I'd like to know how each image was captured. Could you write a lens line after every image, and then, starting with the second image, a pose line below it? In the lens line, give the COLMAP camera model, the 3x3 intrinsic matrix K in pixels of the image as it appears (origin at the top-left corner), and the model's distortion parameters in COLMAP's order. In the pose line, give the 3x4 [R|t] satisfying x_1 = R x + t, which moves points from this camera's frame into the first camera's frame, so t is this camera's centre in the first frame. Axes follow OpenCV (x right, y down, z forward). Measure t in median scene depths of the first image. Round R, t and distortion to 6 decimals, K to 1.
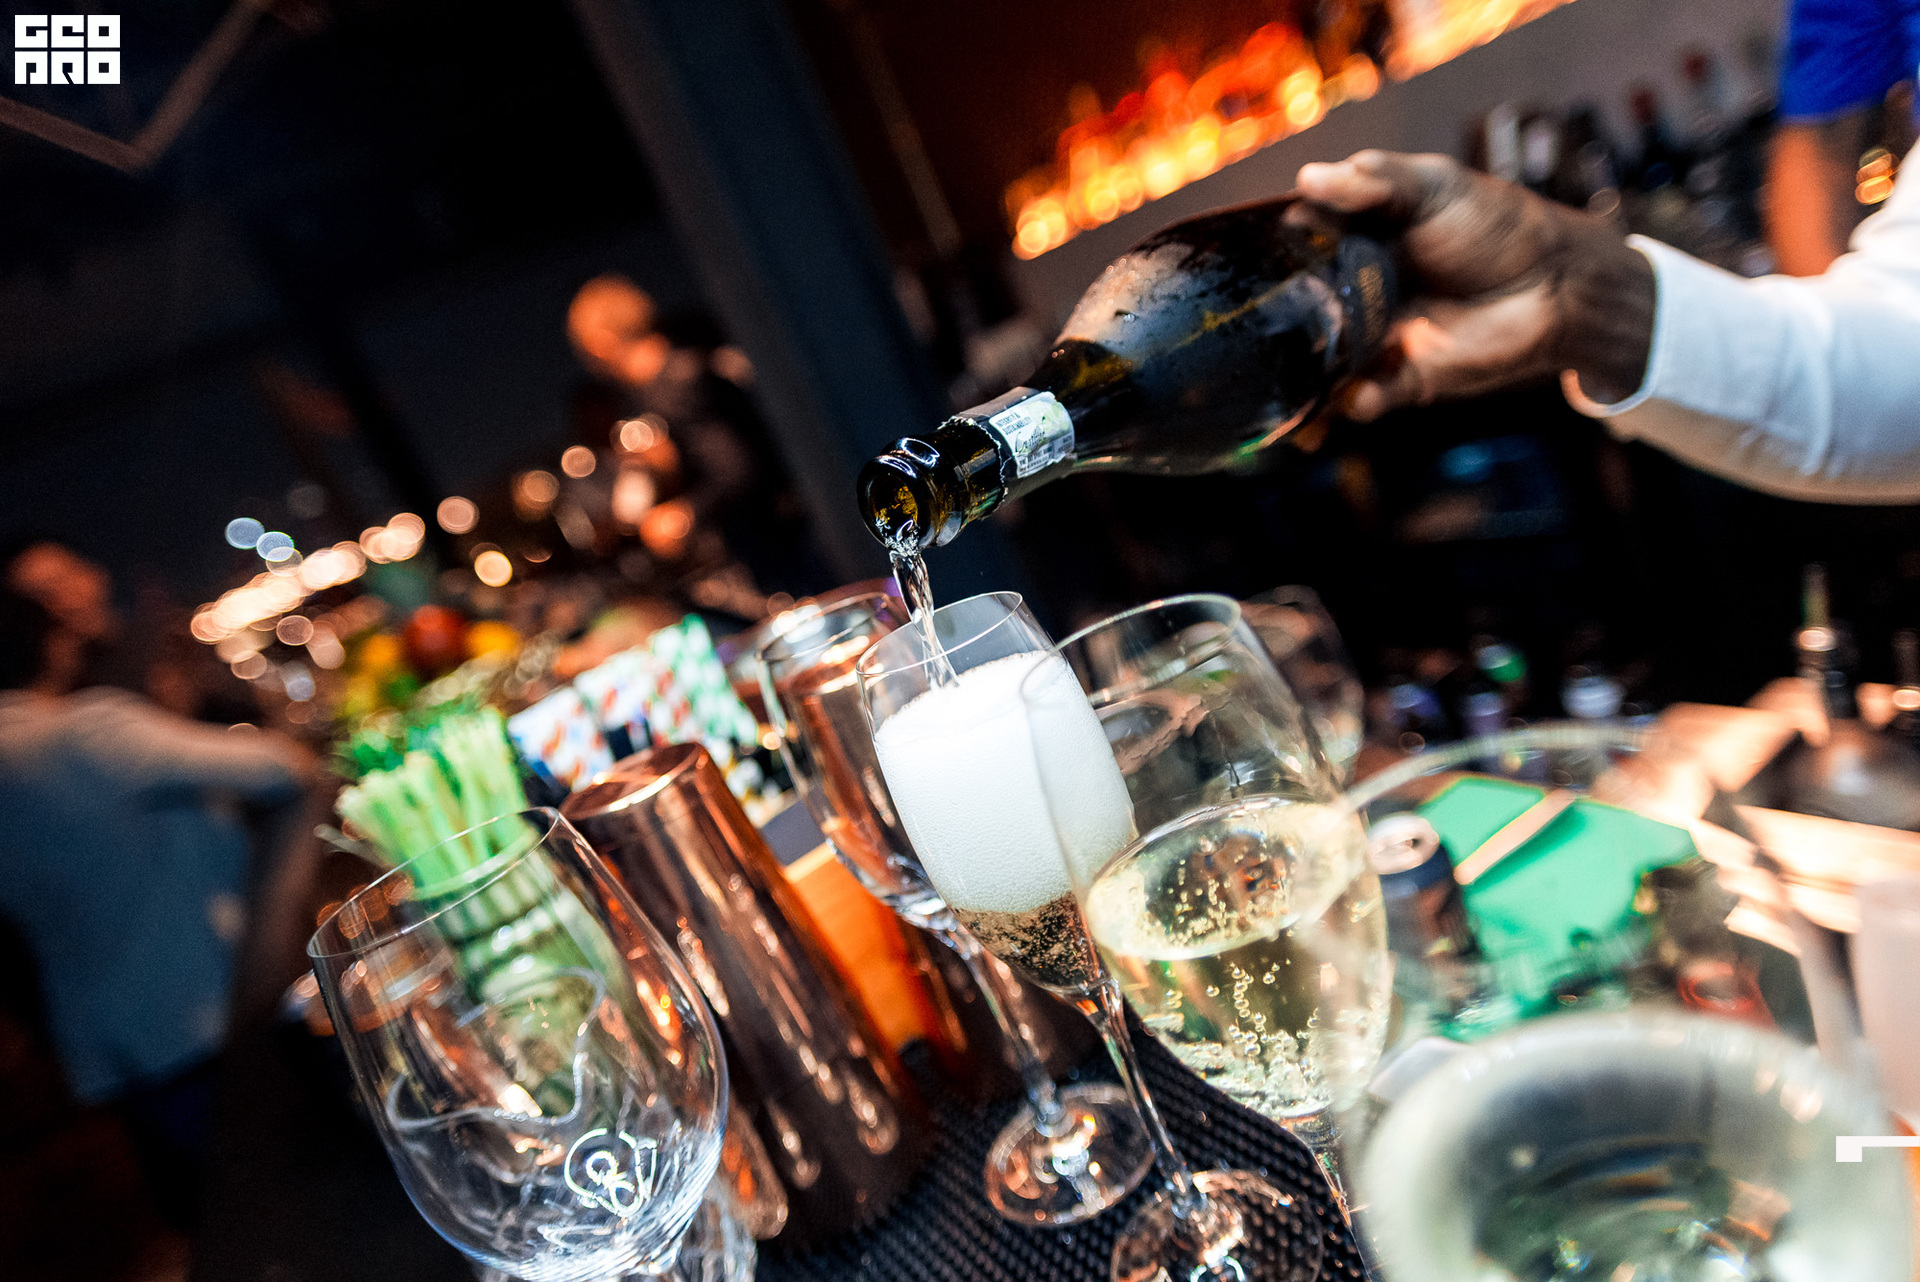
lens RADIAL K [[1089.9, 0, 960.0], [0, 1089.9, 641.0], [0, 0, 1]] dist [0.000179, 0.001075]
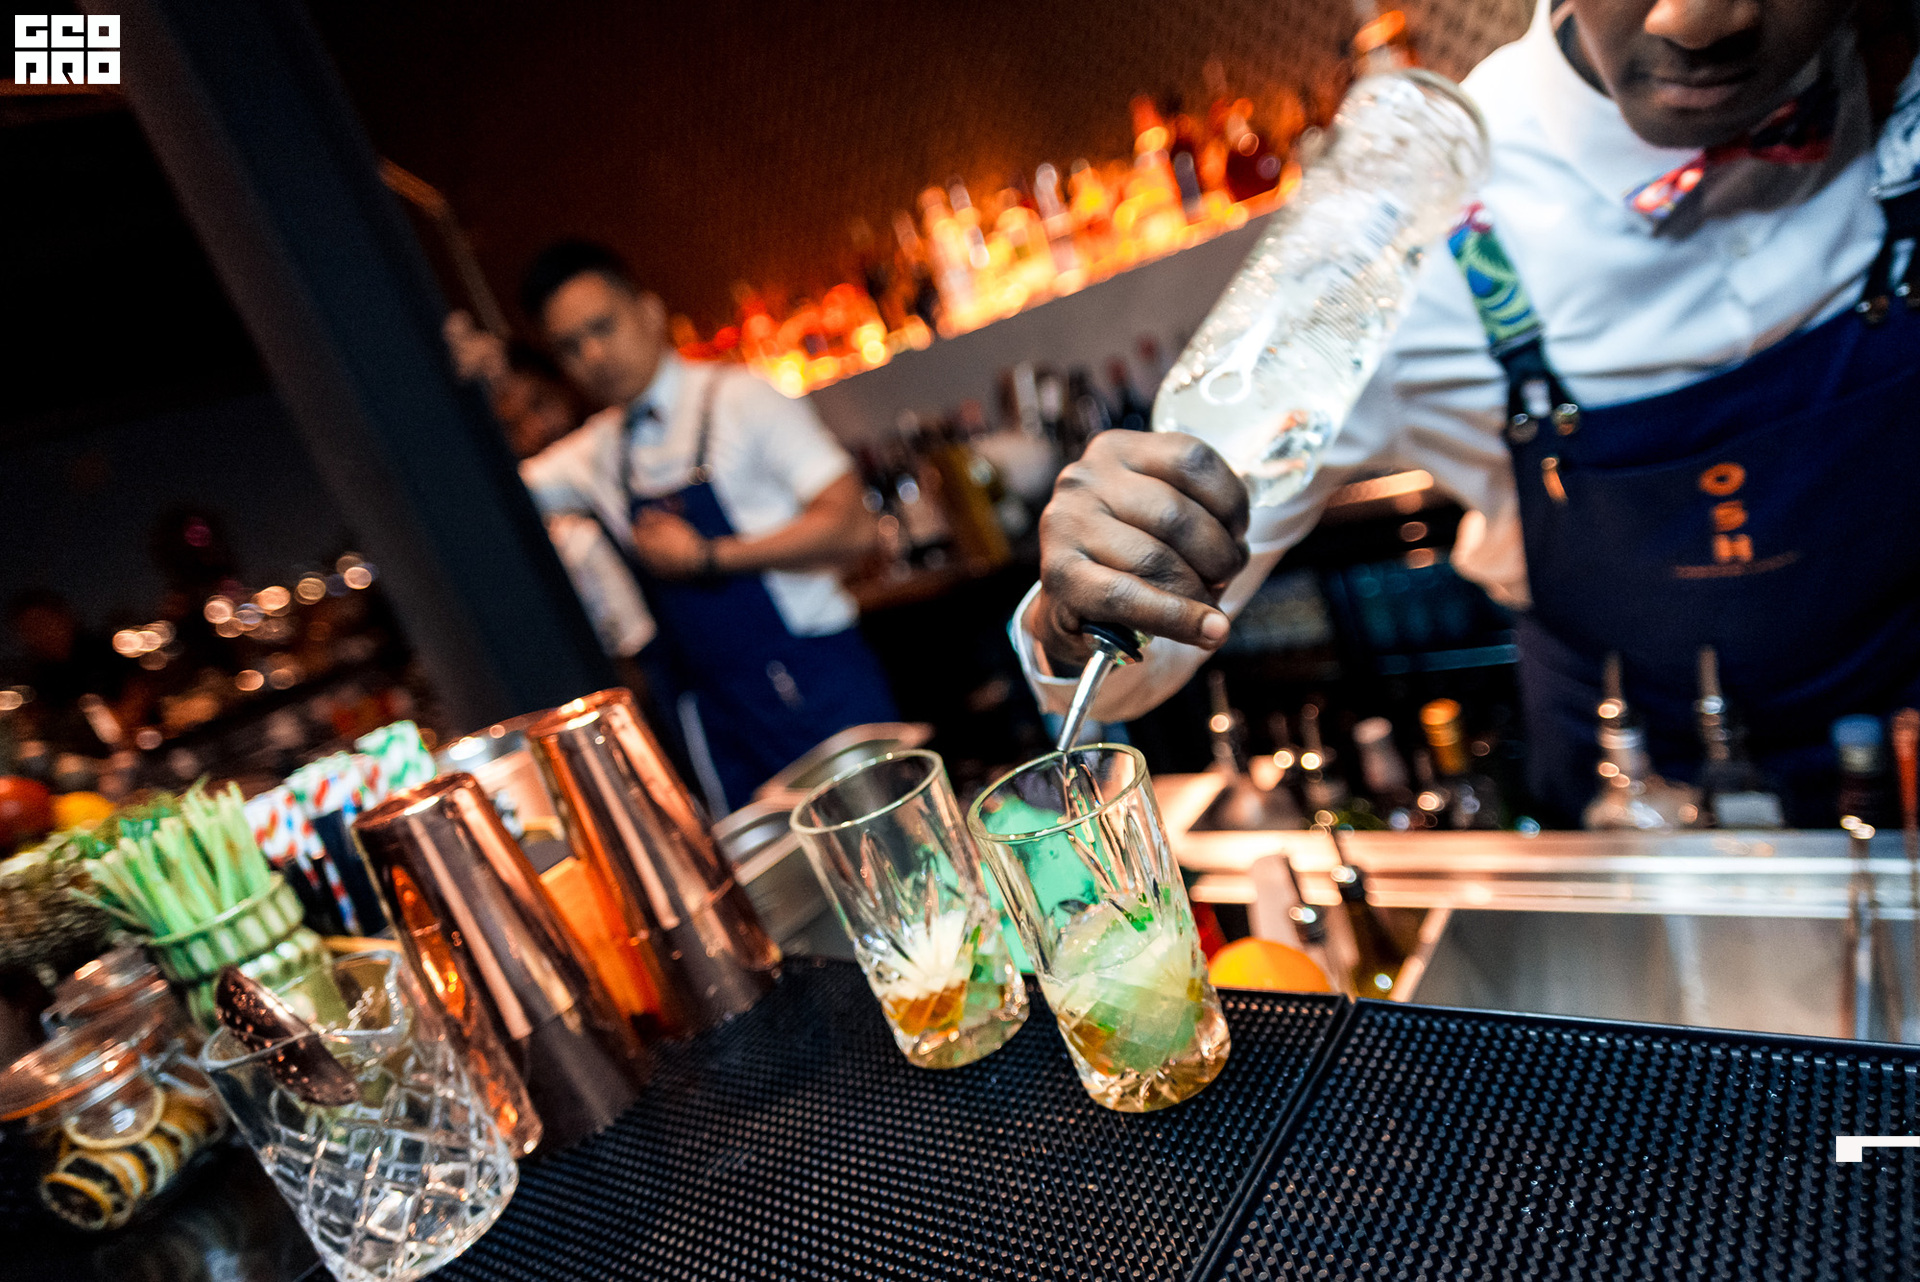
lens RADIAL K [[1089.9, 0, 960.0], [0, 1089.9, 641.0], [0, 0, 1]] dist [0.000179, 0.001075]
pose [[0.935365, -0.007413, 0.353607, -0.034878], [0.071928, 0.982875, -0.169659, 0.052533], [-0.346293, 0.184127, 0.919880, -0.118027]]
